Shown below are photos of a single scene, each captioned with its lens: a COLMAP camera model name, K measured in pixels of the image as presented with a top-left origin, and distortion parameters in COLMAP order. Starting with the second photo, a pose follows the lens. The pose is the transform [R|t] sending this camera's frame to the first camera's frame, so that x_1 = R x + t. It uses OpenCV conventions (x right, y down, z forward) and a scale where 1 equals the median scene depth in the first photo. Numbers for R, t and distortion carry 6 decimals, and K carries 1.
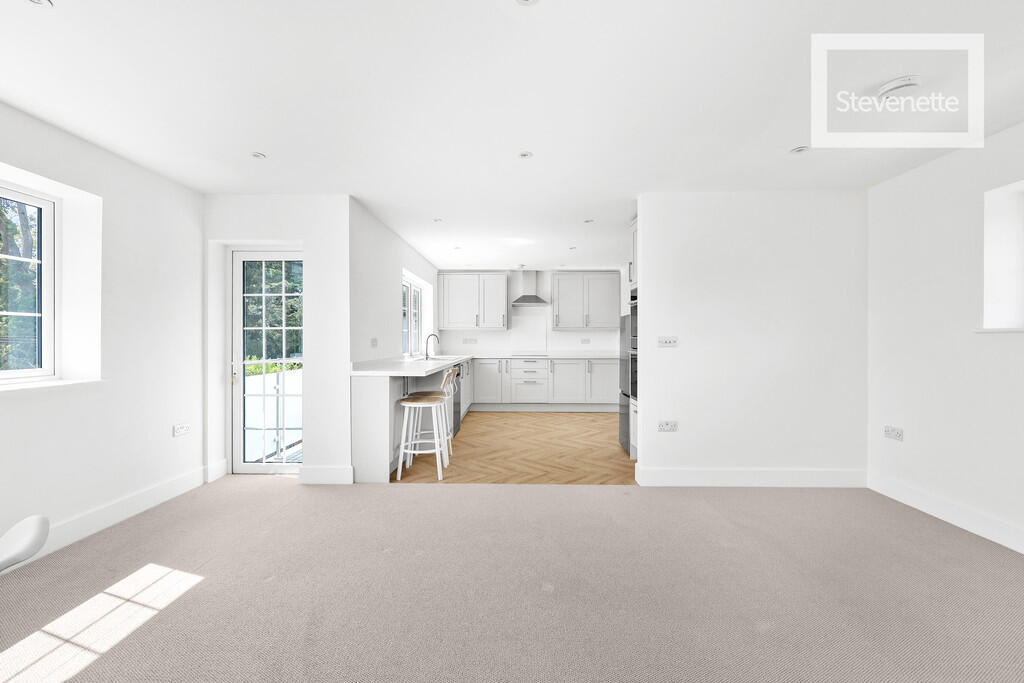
lens RADIAL K [[414.9, 0, 512.0], [0, 414.9, 341.5], [0, 0, 1]] dist [-0.000973, -0.000289]
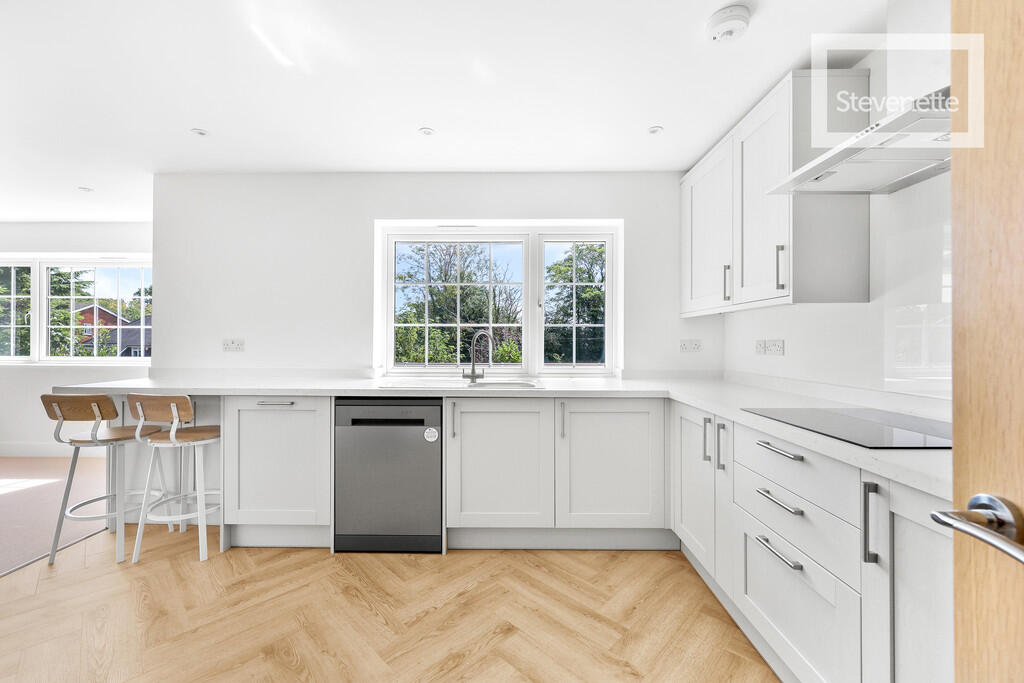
lens RADIAL K [[414.9, 0, 512.0], [0, 414.9, 341.5], [0, 0, 1]] dist [-0.000973, -0.000289]
pose [[0.016218, 0.002000, -0.999866, 0.235885], [-0.010421, 0.999944, 0.001831, -0.003850], [0.999814, 0.010390, 0.016238, 0.854160]]
